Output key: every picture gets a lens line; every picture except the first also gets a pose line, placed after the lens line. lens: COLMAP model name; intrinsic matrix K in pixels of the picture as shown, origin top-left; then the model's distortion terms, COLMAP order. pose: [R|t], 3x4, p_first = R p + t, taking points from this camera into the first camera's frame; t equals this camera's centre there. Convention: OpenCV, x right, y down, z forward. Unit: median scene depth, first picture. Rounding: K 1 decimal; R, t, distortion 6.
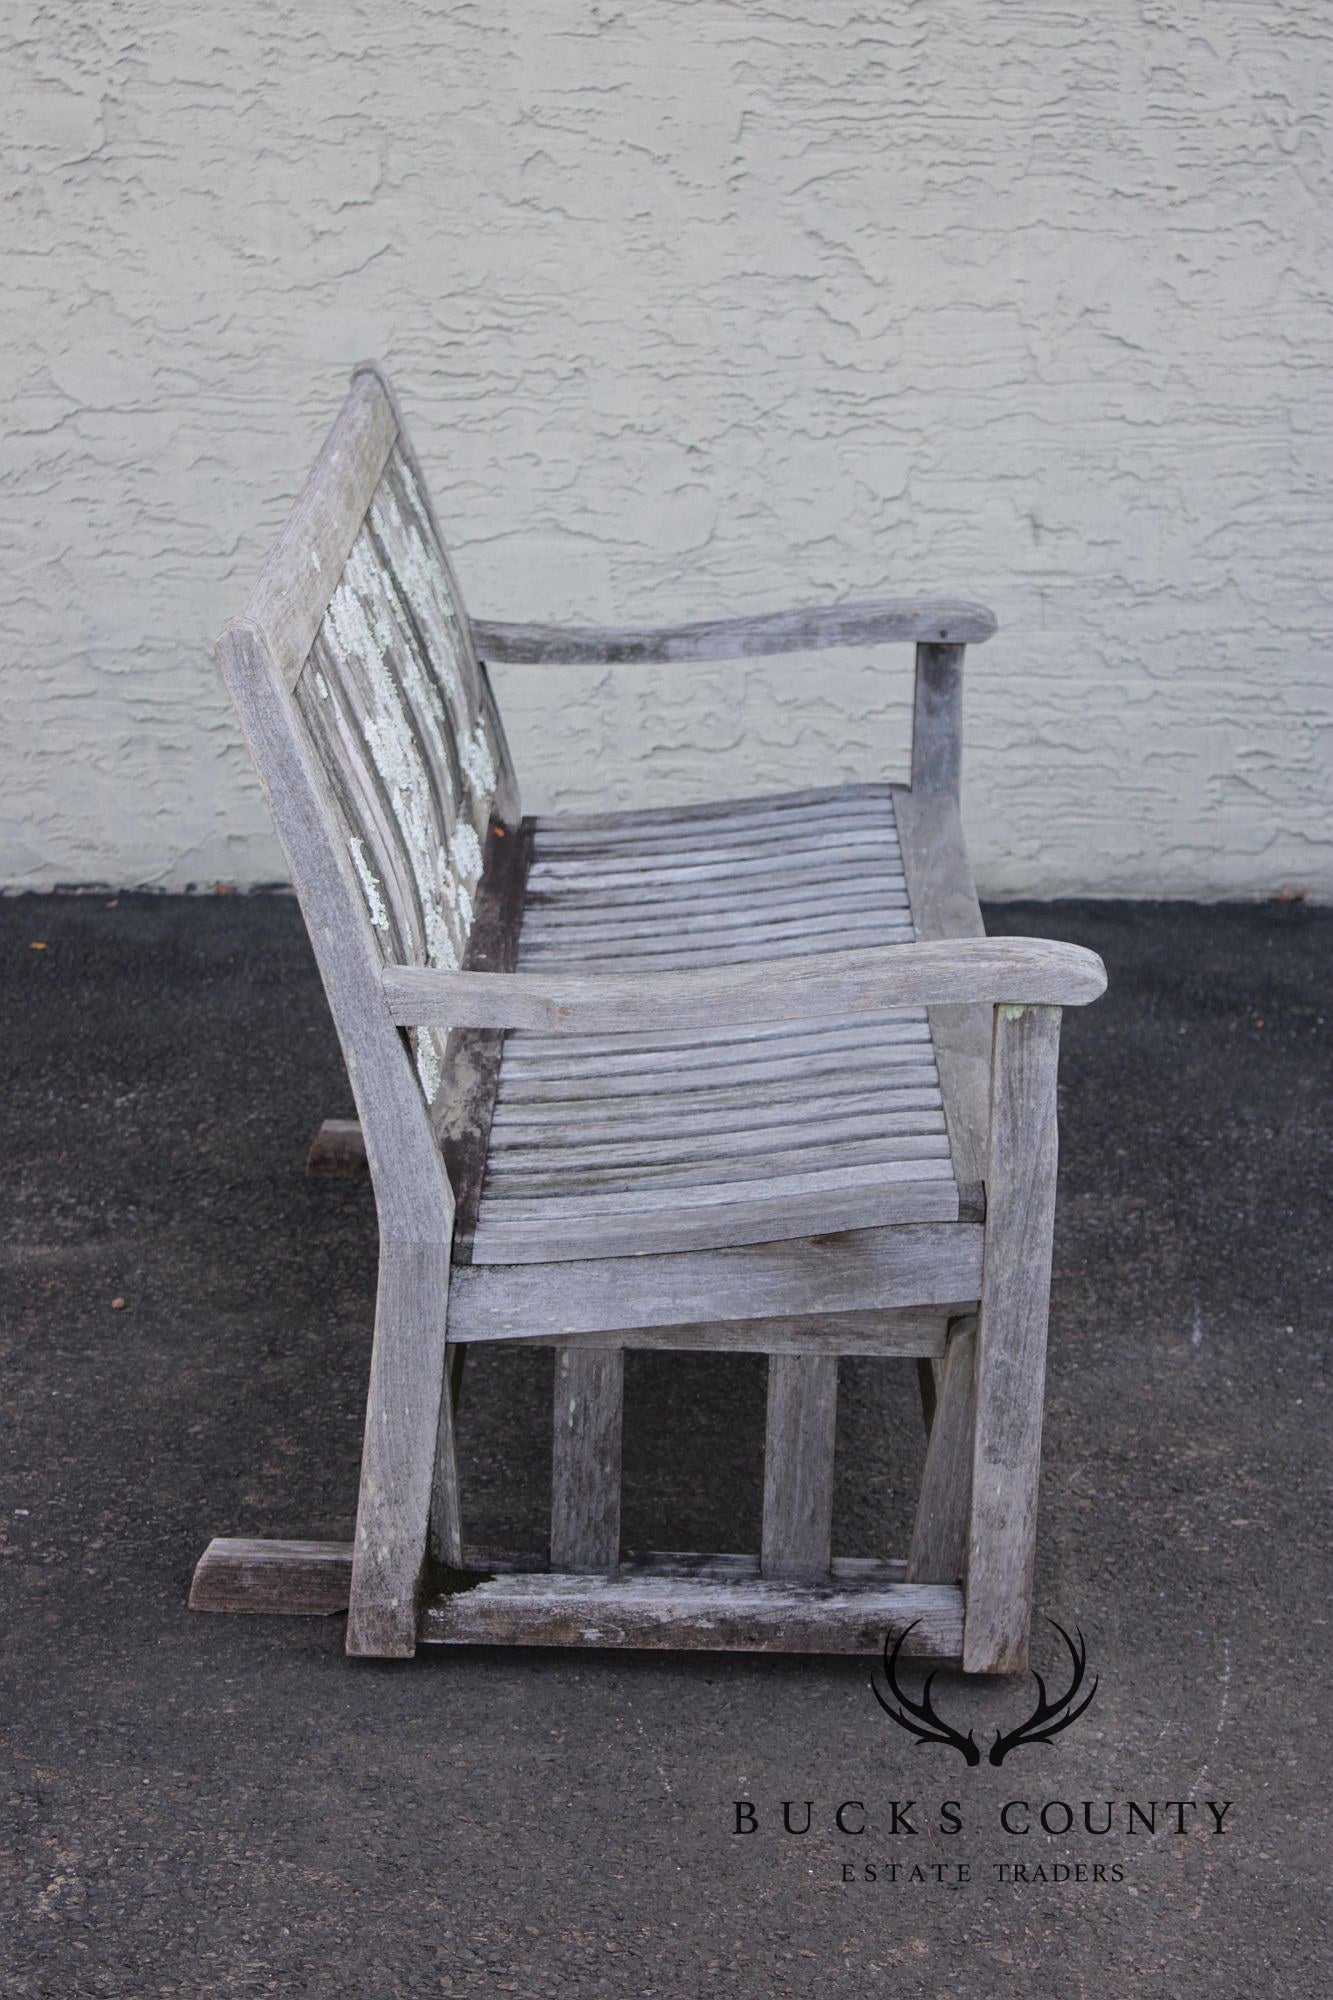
lens RADIAL K [[4103.6, 0, 666.5], [0, 4103.6, 1000.0], [0, 0, 1]] dist [0.042325, 0.062989]
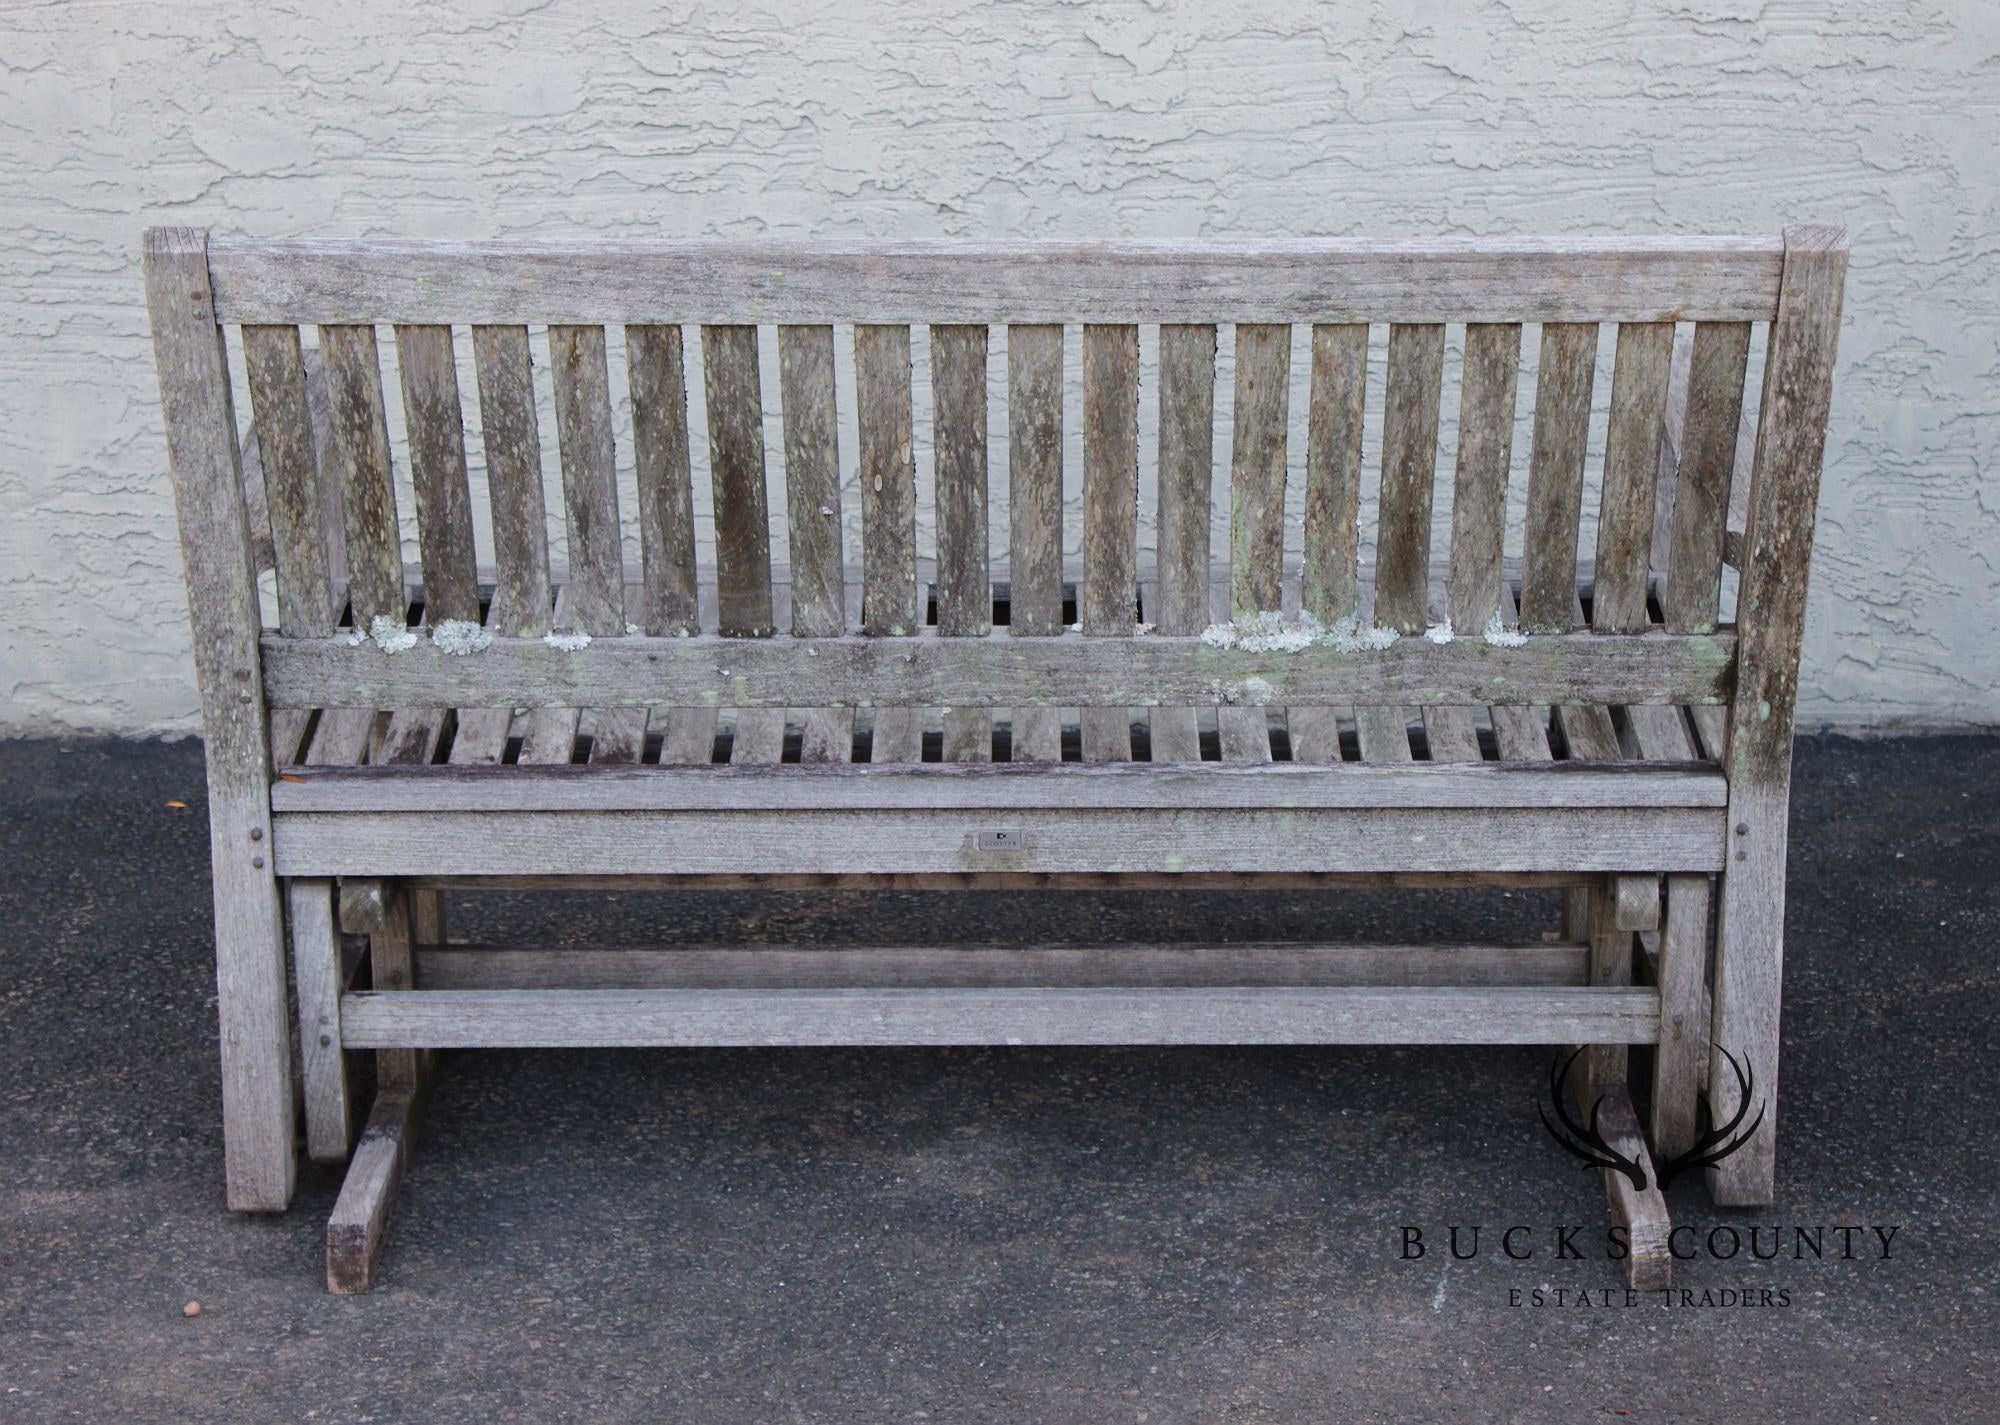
lens RADIAL K [[4339.3, 0, 1054.9], [0, 4339.3, 740.8], [0, 0, 1]] dist [0.035950, 0.020049]
pose [[0.998243, -0.012212, -0.057984, 0.080474], [0.011971, 0.999918, -0.004508, -0.019811], [0.058034, 0.003806, 0.998307, 0.106146]]
